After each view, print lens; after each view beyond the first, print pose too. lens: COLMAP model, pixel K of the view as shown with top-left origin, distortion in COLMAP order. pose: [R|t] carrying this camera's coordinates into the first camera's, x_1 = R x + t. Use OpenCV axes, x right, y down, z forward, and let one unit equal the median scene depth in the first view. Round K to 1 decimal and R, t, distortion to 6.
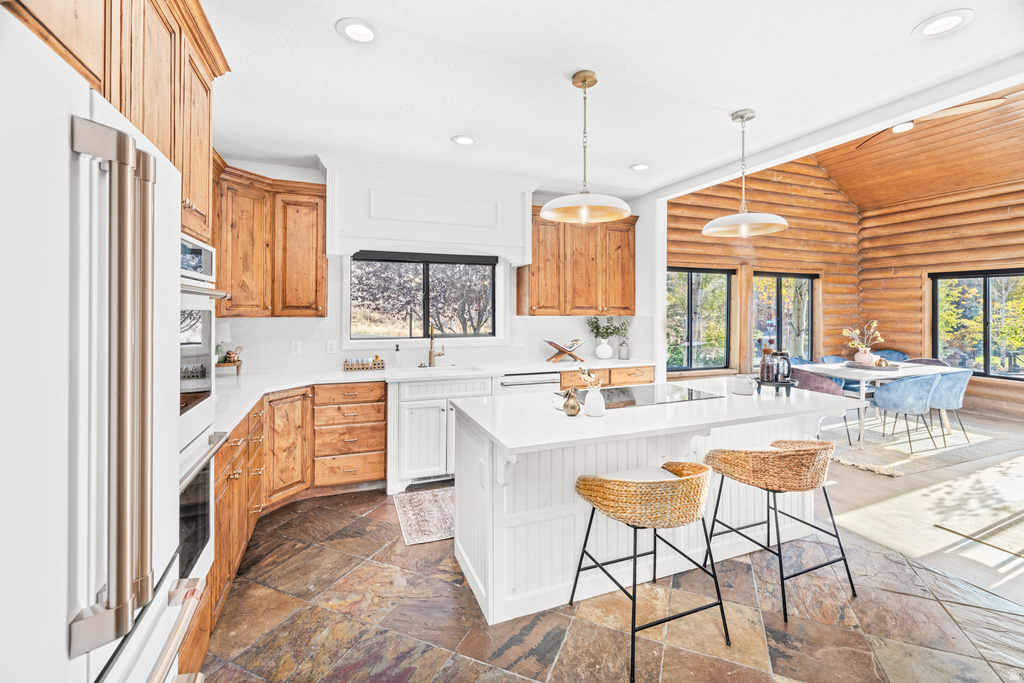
lens RADIAL K [[435.9, 0, 511.6], [0, 435.9, 316.2], [0, 0, 1]] dist [0.001715, -0.000253]
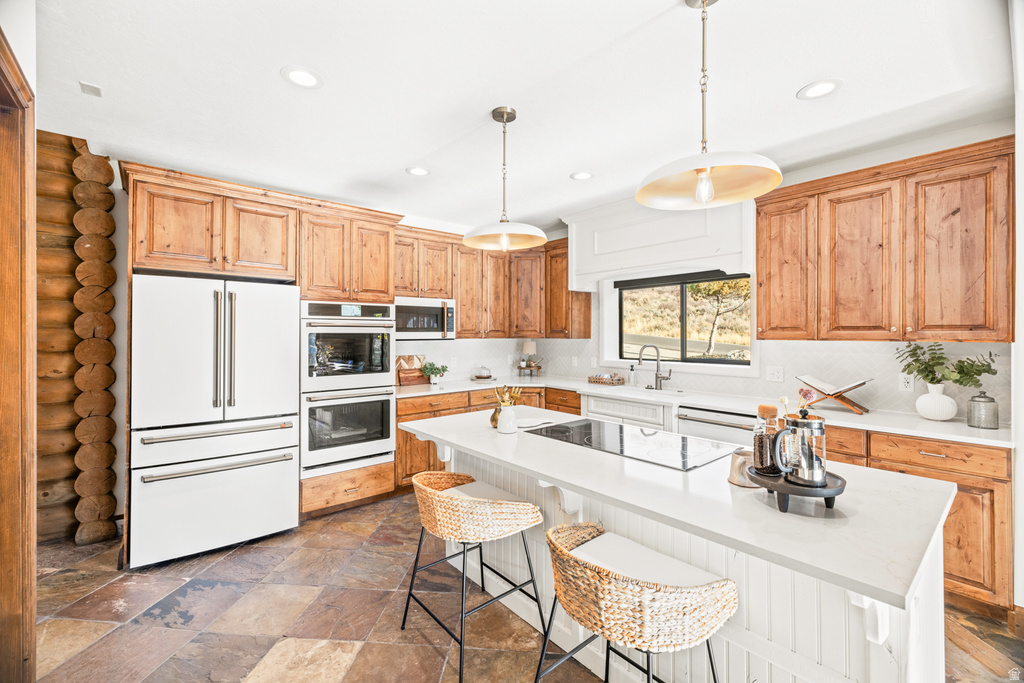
lens RADIAL K [[435.9, 0, 509.6], [0, 435.9, 332.8], [0, 0, 1]] dist [0.001715, -0.000253]
pose [[0.308391, -0.002351, -0.951257, 0.670596], [-0.006217, 0.999971, -0.004487, -0.007280], [0.951239, 0.007298, 0.308367, 0.379227]]
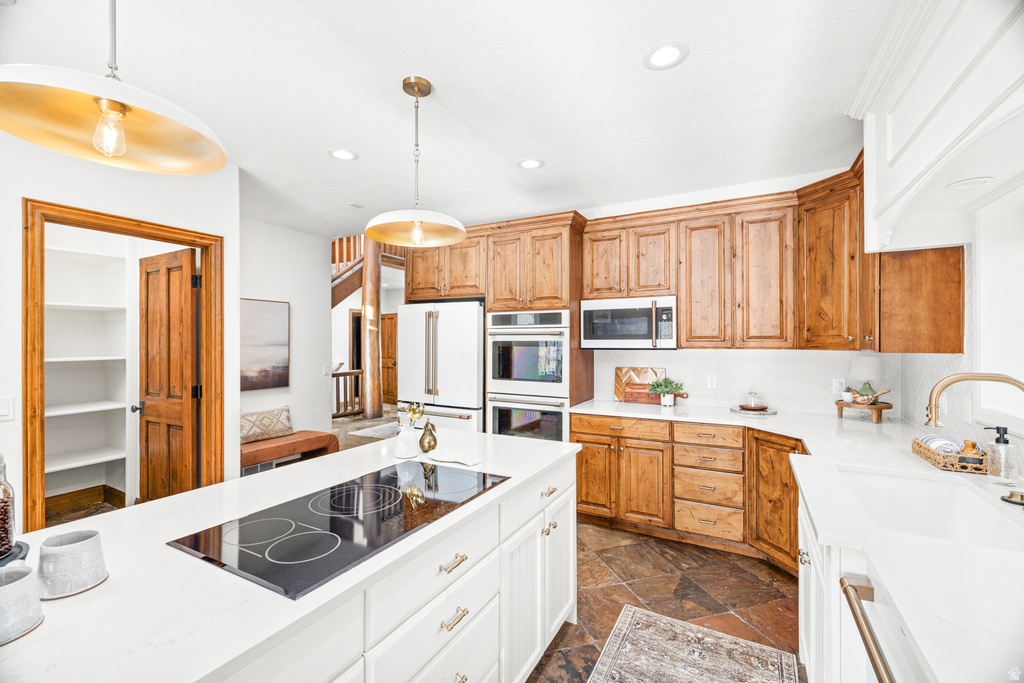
lens RADIAL K [[435.9, 0, 500.9], [0, 435.9, 339.0], [0, 0, 1]] dist [0.001715, -0.000253]
pose [[-0.776853, -0.001988, -0.629679, 0.347634], [-0.003703, 0.999992, 0.001411, -0.014165], [0.629672, 0.003428, -0.776854, 1.022393]]
